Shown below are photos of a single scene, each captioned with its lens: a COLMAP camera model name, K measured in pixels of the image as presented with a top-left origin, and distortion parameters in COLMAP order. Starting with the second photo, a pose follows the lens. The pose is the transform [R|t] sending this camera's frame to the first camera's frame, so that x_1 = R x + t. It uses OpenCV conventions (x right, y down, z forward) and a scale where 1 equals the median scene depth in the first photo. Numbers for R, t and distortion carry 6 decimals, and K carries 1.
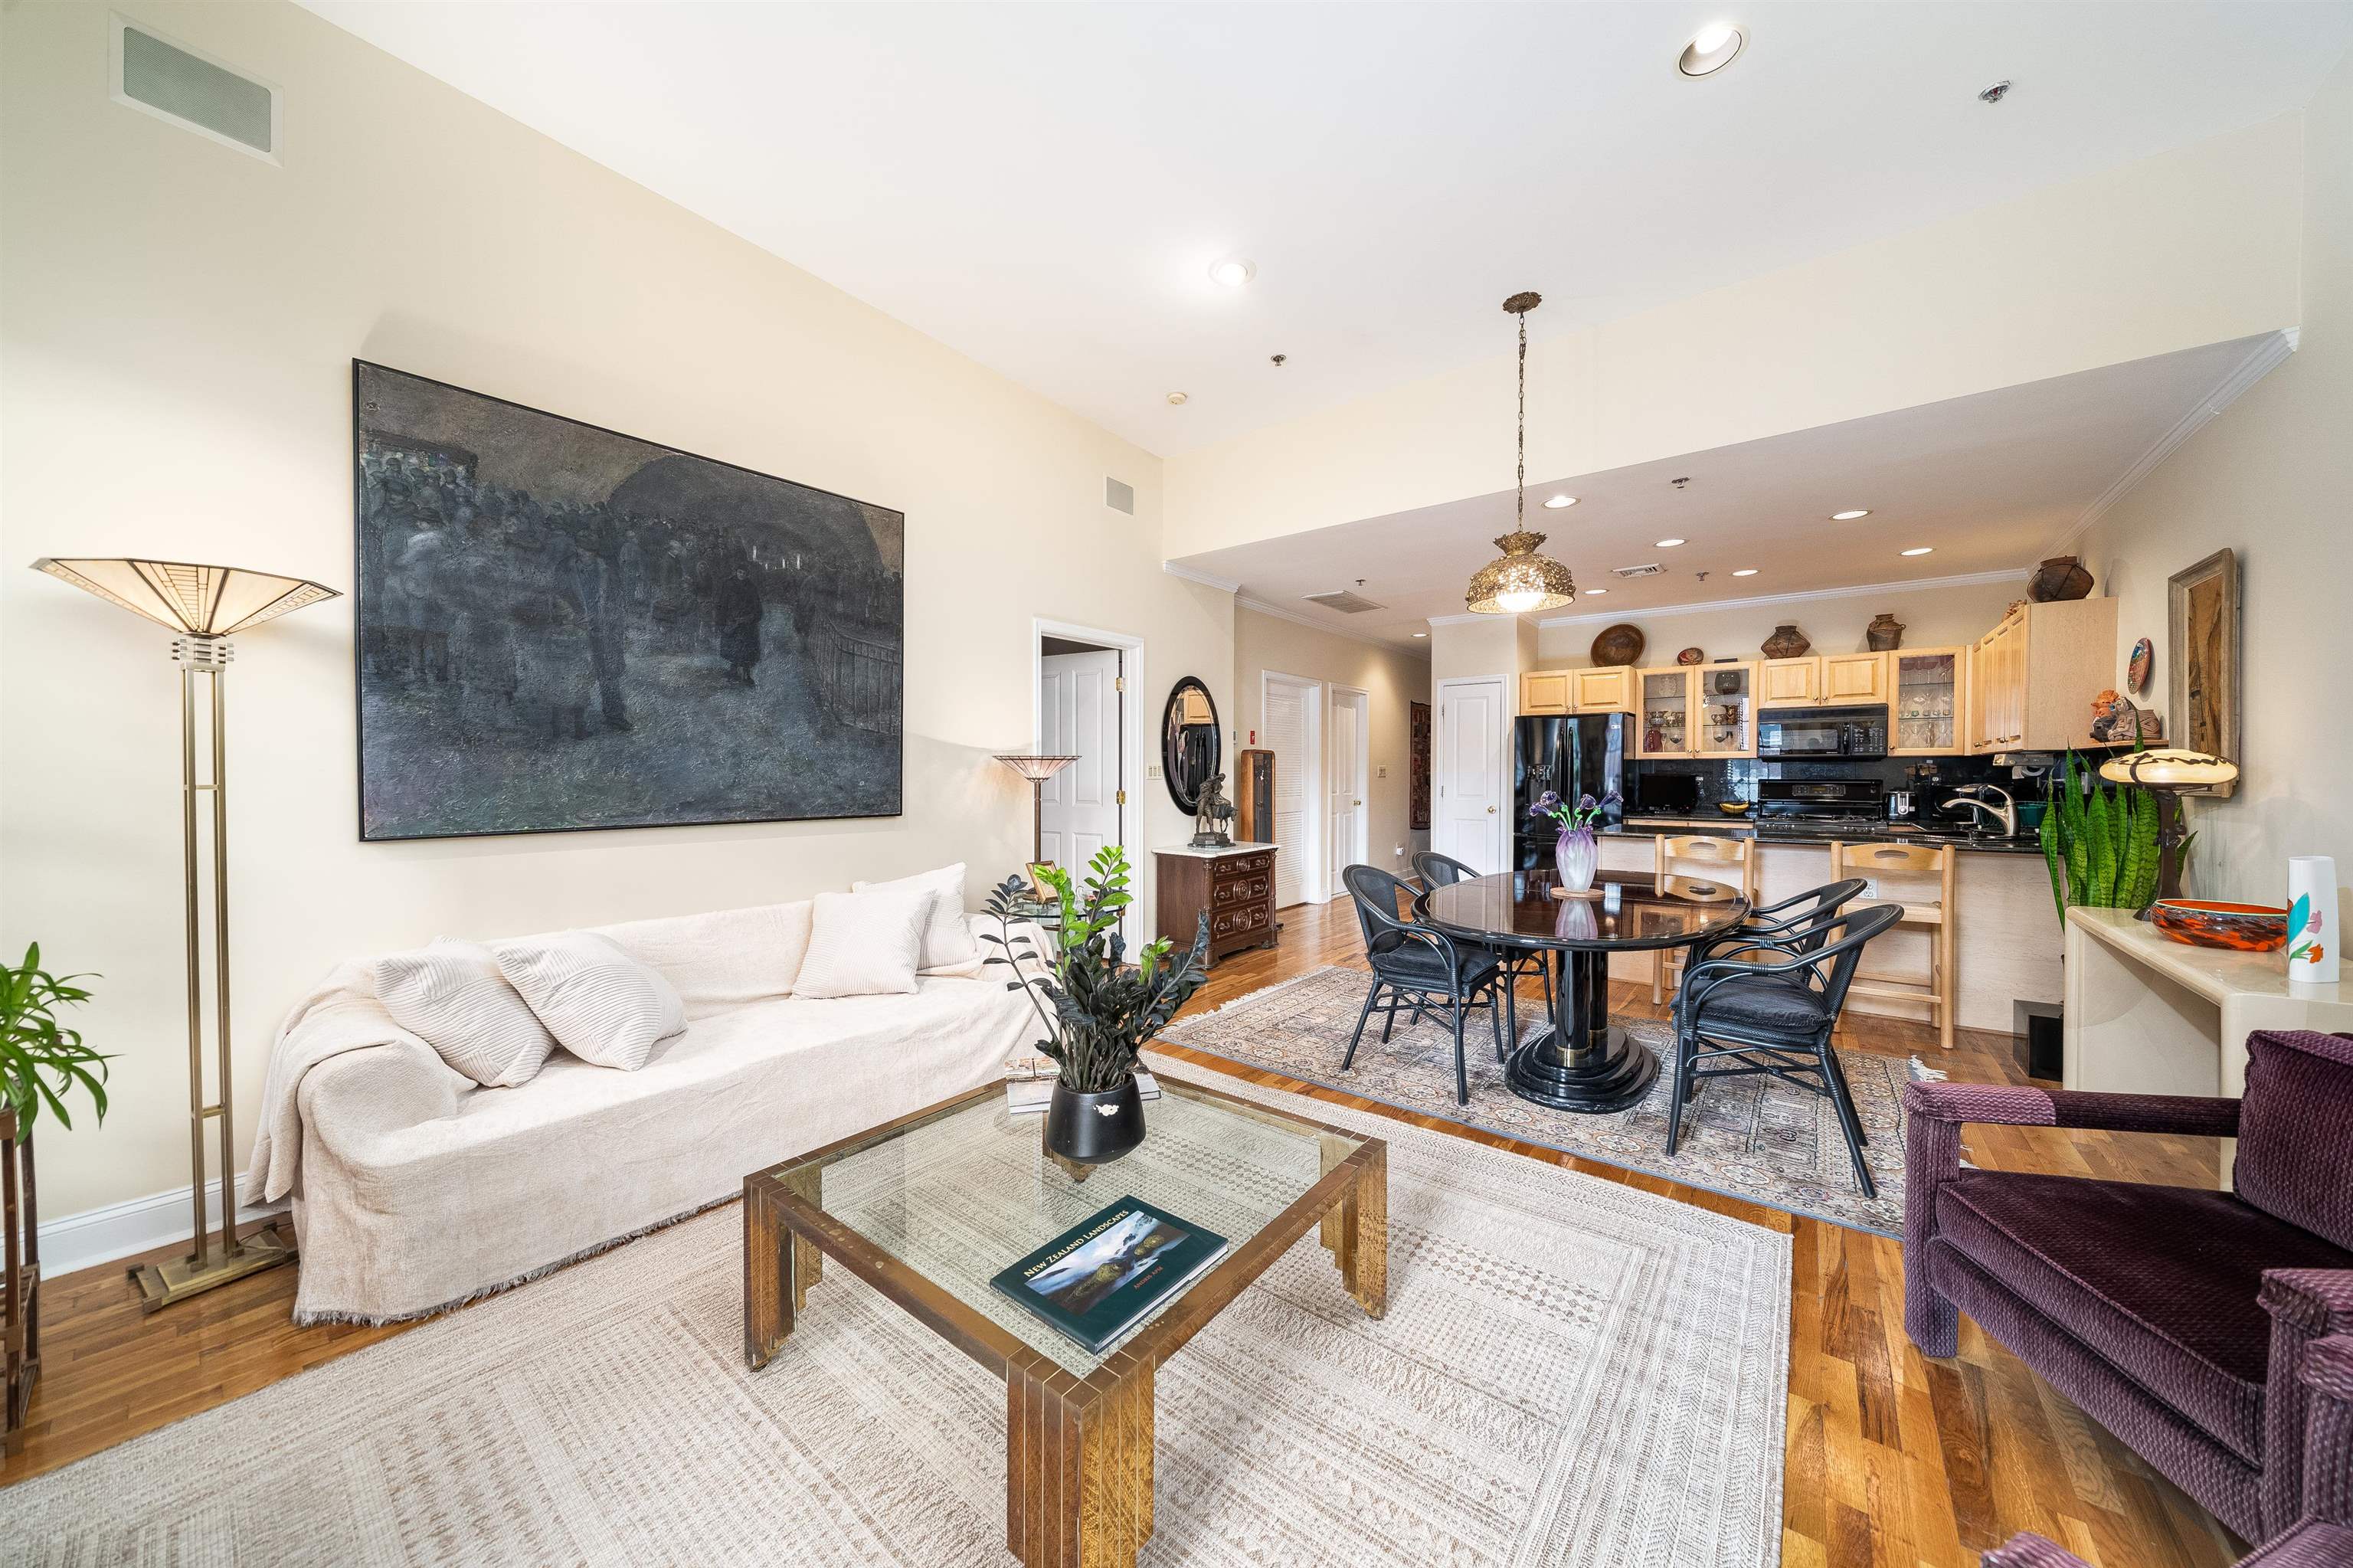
lens RADIAL K [[804.1, 0, 1175.1], [0, 804.1, 784.4], [0, 0, 1]] dist [-0.003817, -0.000146]
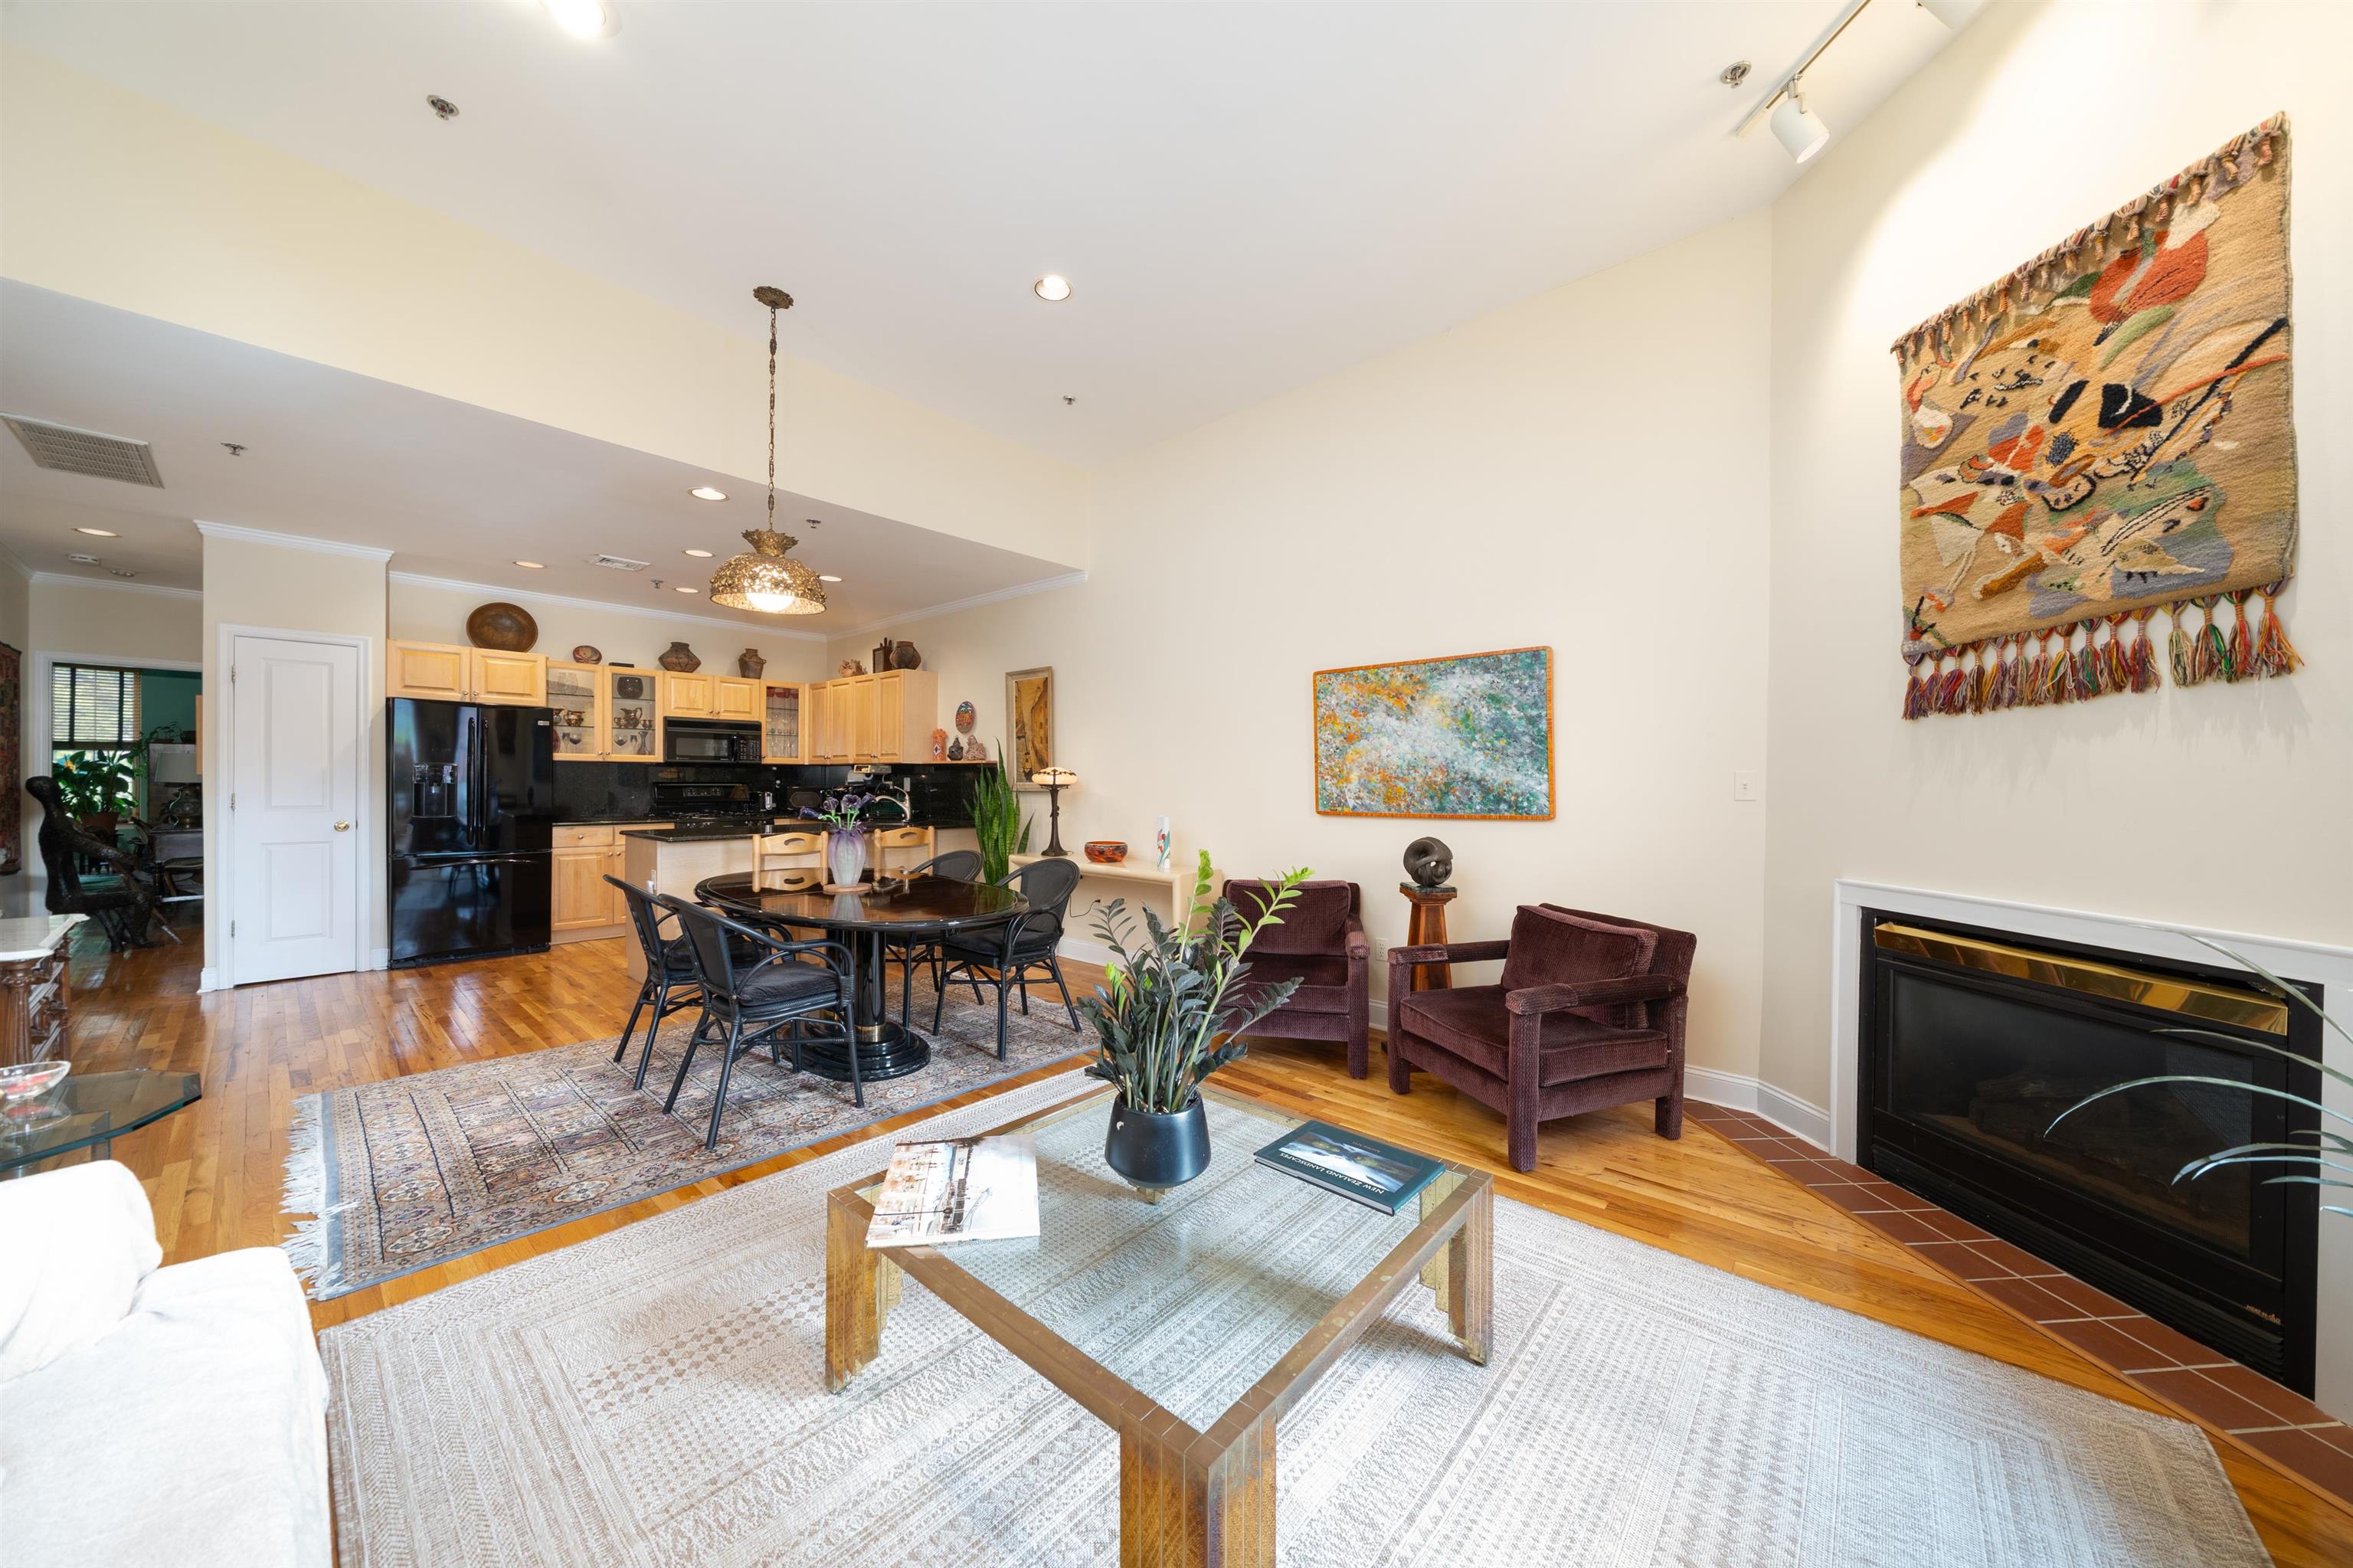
lens RADIAL K [[804.1, 0, 1175.1], [0, 804.1, 784.4], [0, 0, 1]] dist [-0.003817, -0.000146]
pose [[0.050716, -0.003838, 0.998706, -0.333615], [0.006571, 0.999972, 0.003510, -0.003306], [-0.998692, 0.006384, 0.050740, 0.294372]]
